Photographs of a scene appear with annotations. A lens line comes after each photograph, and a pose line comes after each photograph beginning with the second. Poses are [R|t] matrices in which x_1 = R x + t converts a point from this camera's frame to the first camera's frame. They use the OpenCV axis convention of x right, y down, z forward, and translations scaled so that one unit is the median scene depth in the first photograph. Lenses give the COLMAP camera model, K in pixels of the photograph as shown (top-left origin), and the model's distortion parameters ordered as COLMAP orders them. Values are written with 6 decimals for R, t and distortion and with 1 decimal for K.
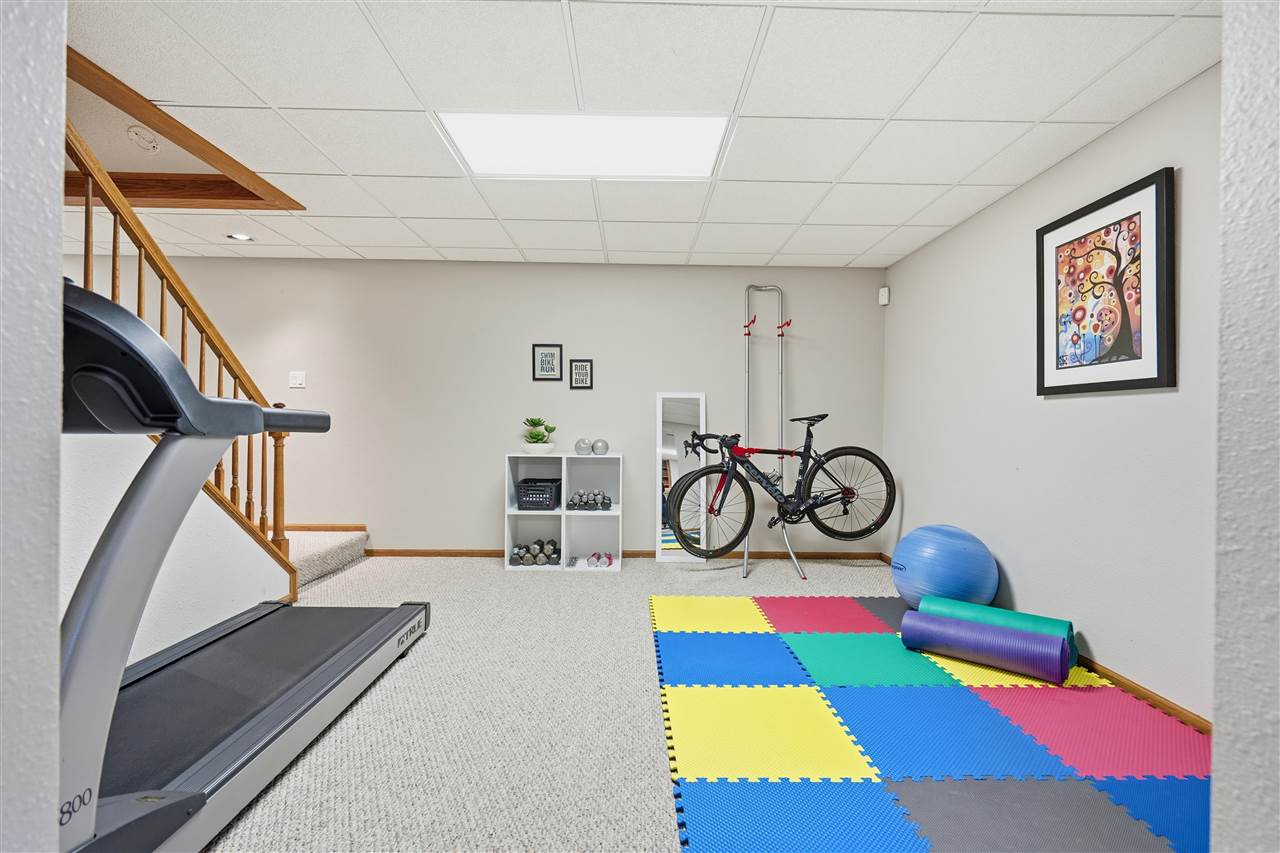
lens RADIAL K [[589.7, 0, 640.4], [0, 589.7, 423.5], [0, 0, 1]] dist [-0.002740, 0.002086]
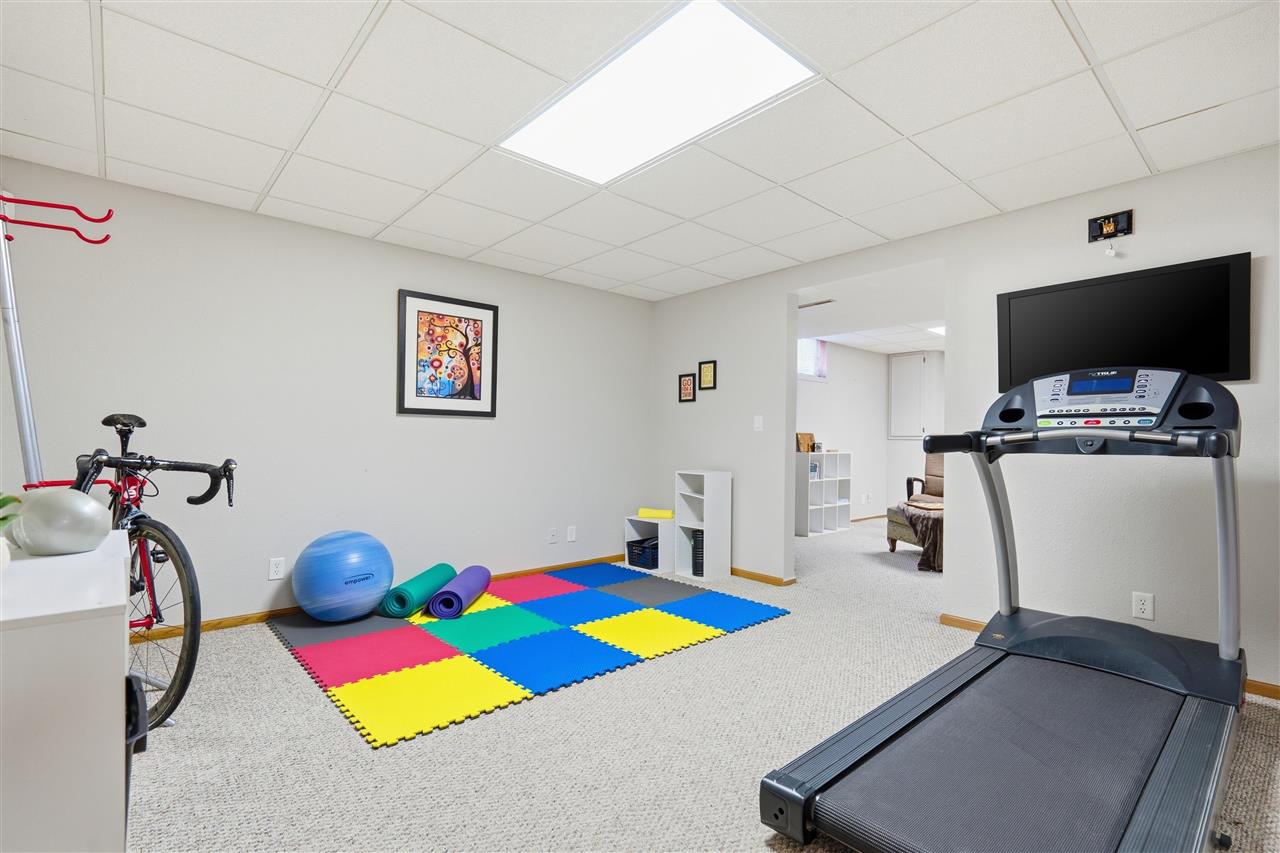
lens RADIAL K [[589.7, 0, 641.3], [0, 589.7, 429.2], [0, 0, 1]] dist [-0.002740, 0.002086]
pose [[-0.646790, -0.010090, 0.762602, -0.790748], [-0.022221, 0.999737, -0.005619, -0.018373], [-0.762345, -0.020580, -0.646844, 1.622463]]
